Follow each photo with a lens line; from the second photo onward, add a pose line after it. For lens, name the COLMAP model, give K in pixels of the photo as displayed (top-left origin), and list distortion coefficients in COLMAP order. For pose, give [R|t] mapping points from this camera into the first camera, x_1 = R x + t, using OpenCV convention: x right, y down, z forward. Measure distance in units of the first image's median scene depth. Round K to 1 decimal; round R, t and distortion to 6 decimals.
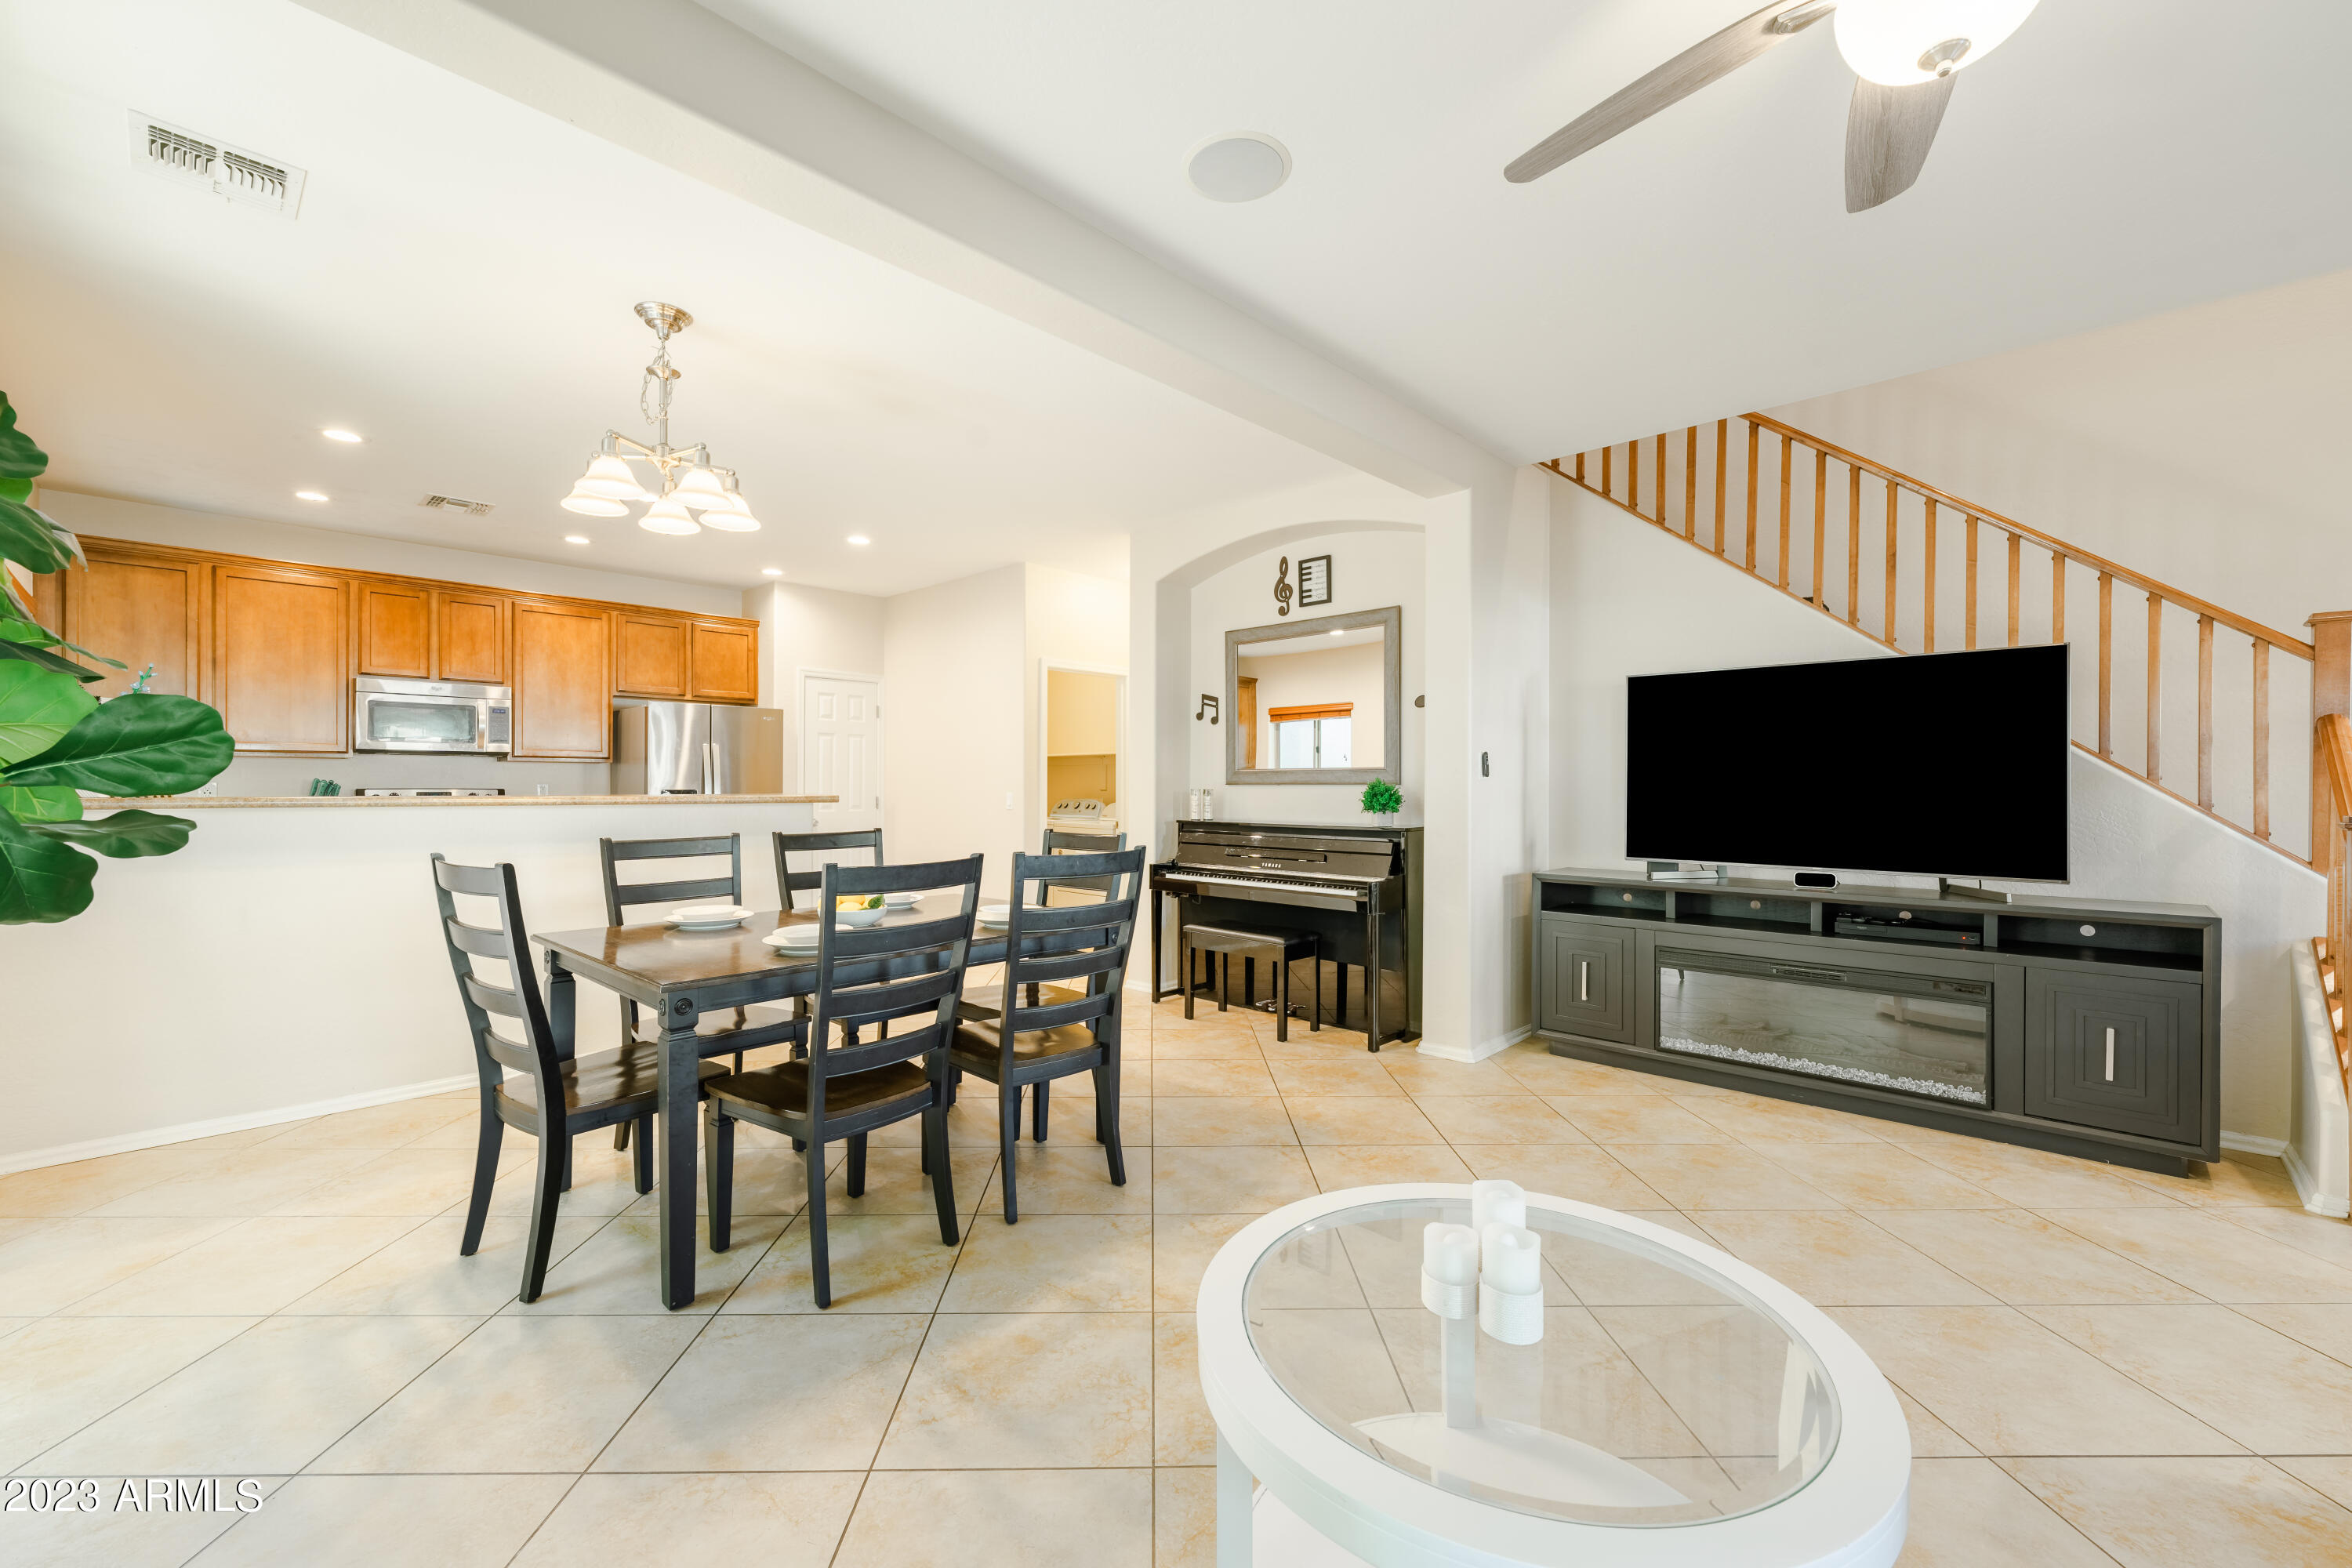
lens RADIAL K [[952.6, 0, 1159.9], [0, 952.6, 789.4], [0, 0, 1]] dist [0.000146, -0.000254]
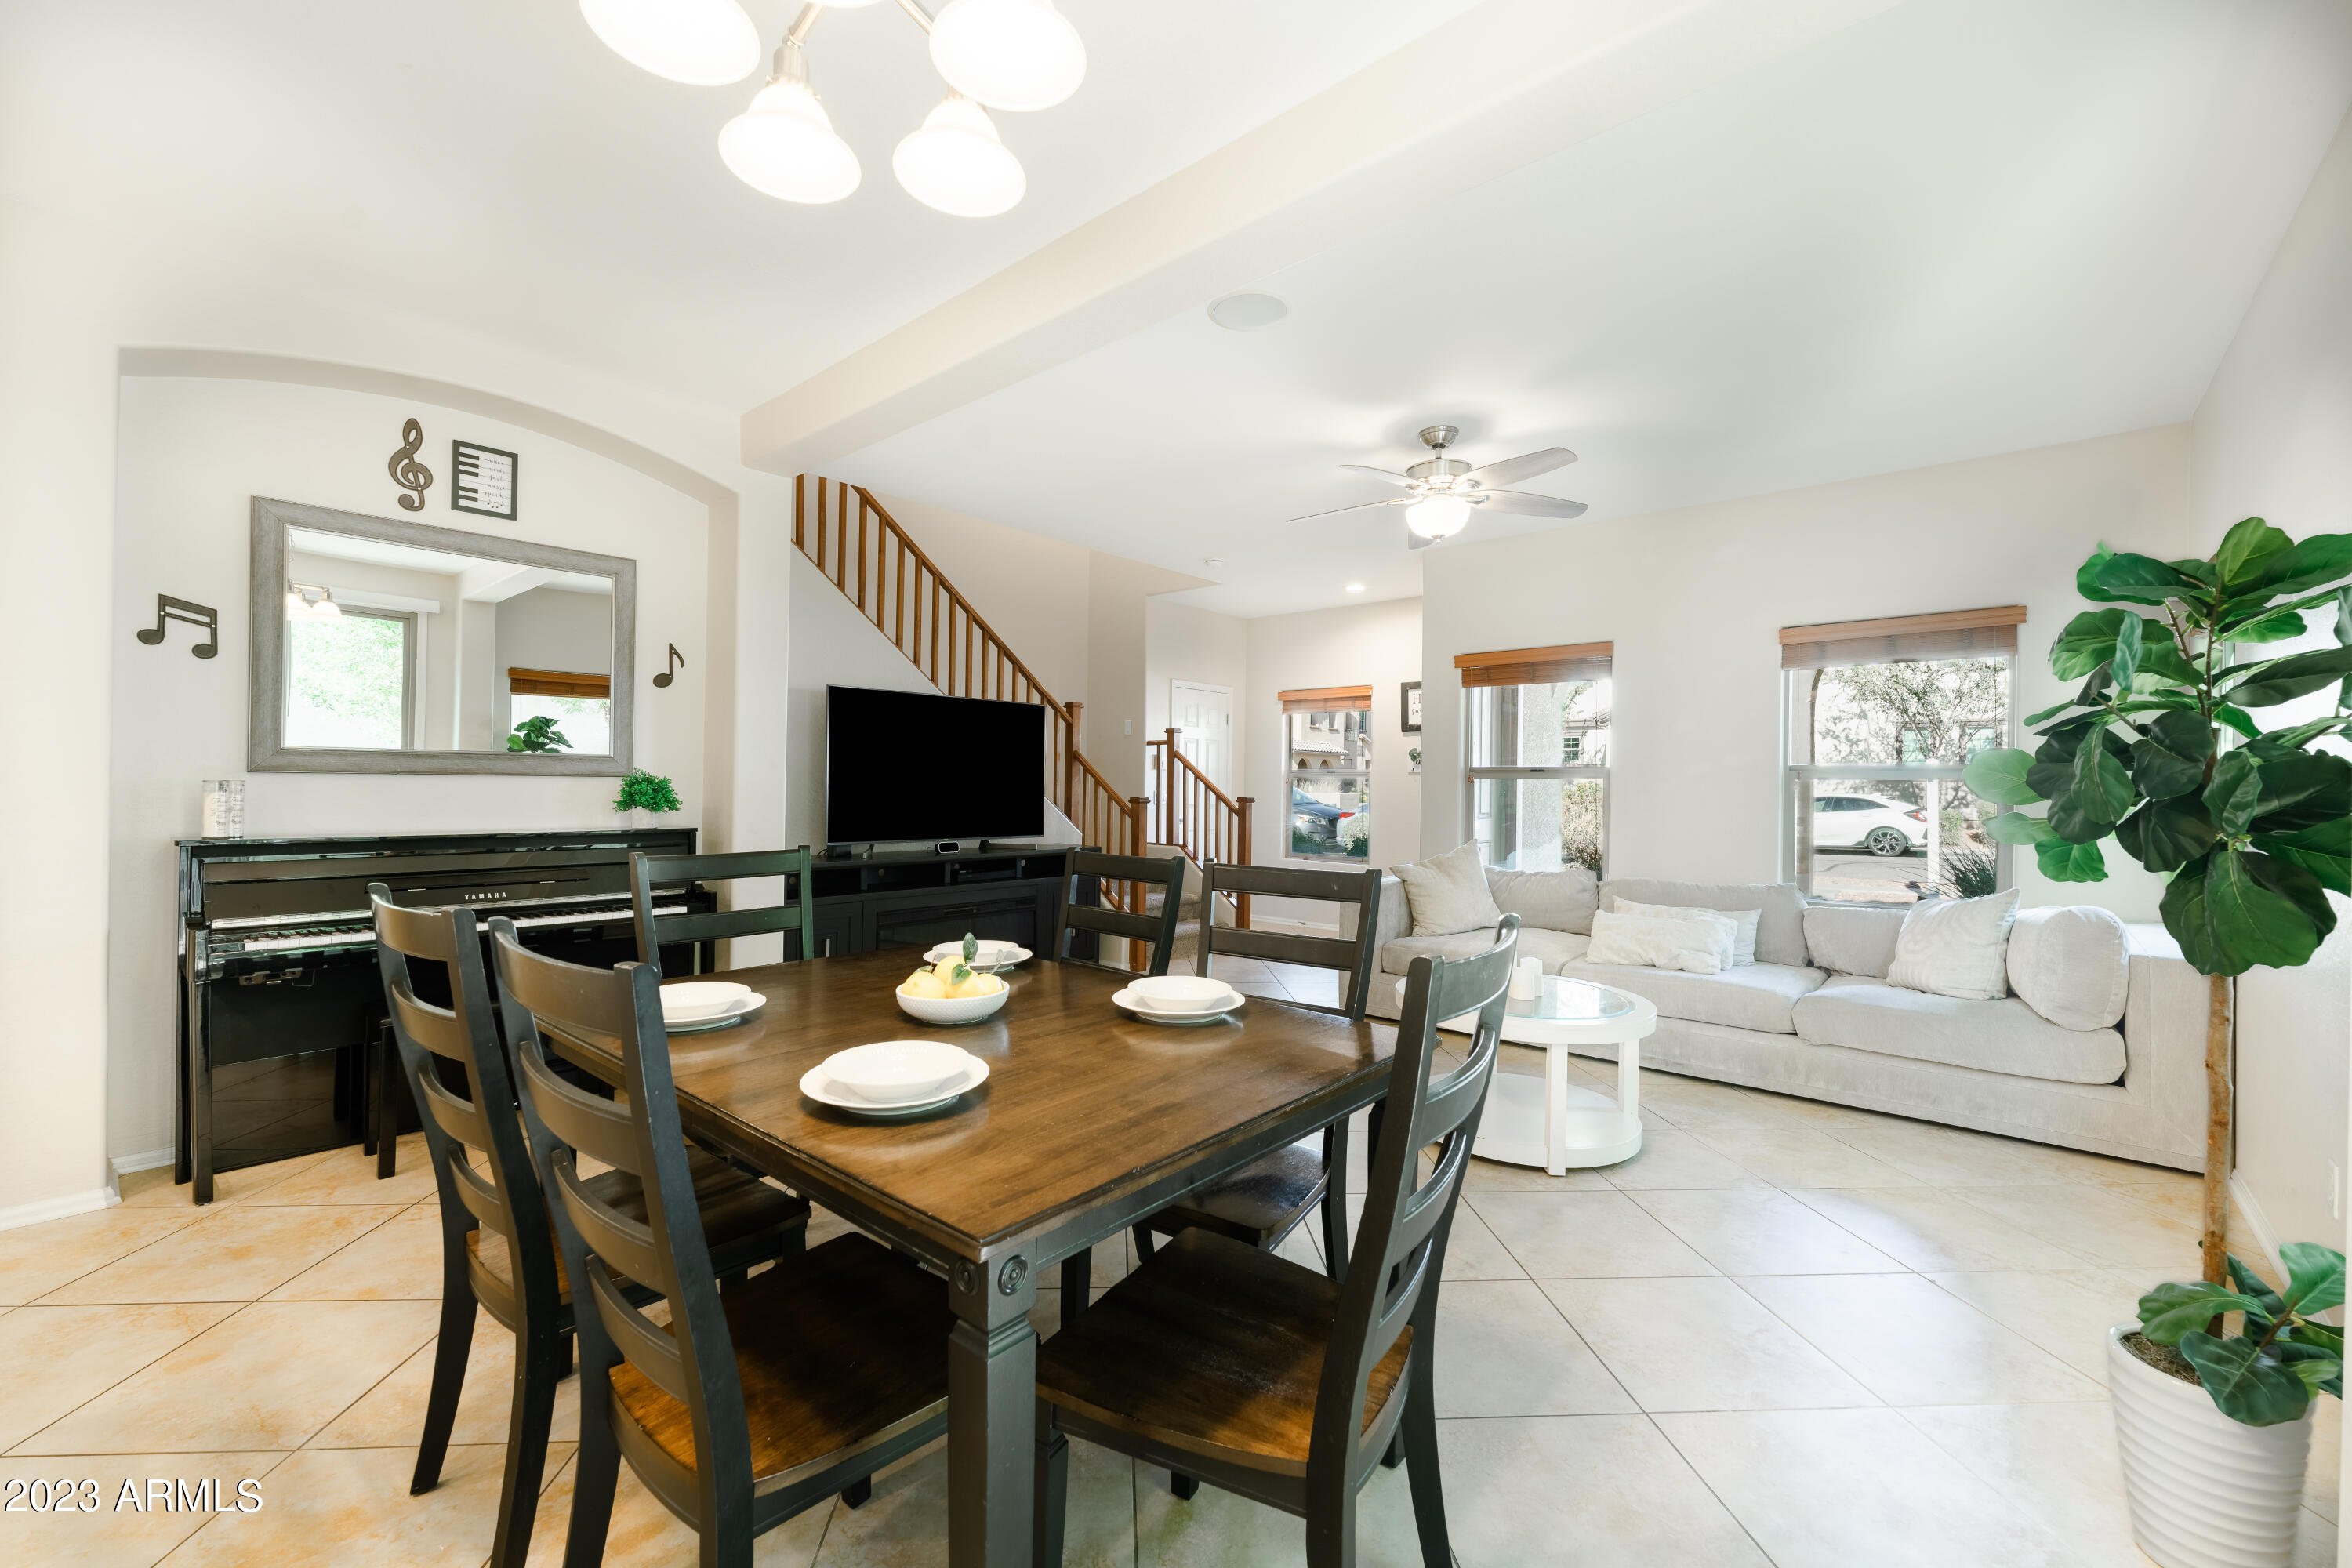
lens RADIAL K [[952.6, 0, 1159.9], [0, 952.6, 789.4], [0, 0, 1]] dist [0.000146, -0.000254]
pose [[-0.054998, 0.001444, 0.998485, -0.561865], [0.000214, 0.999999, -0.001435, 0.006943], [-0.998486, 0.000135, -0.054998, 0.554034]]
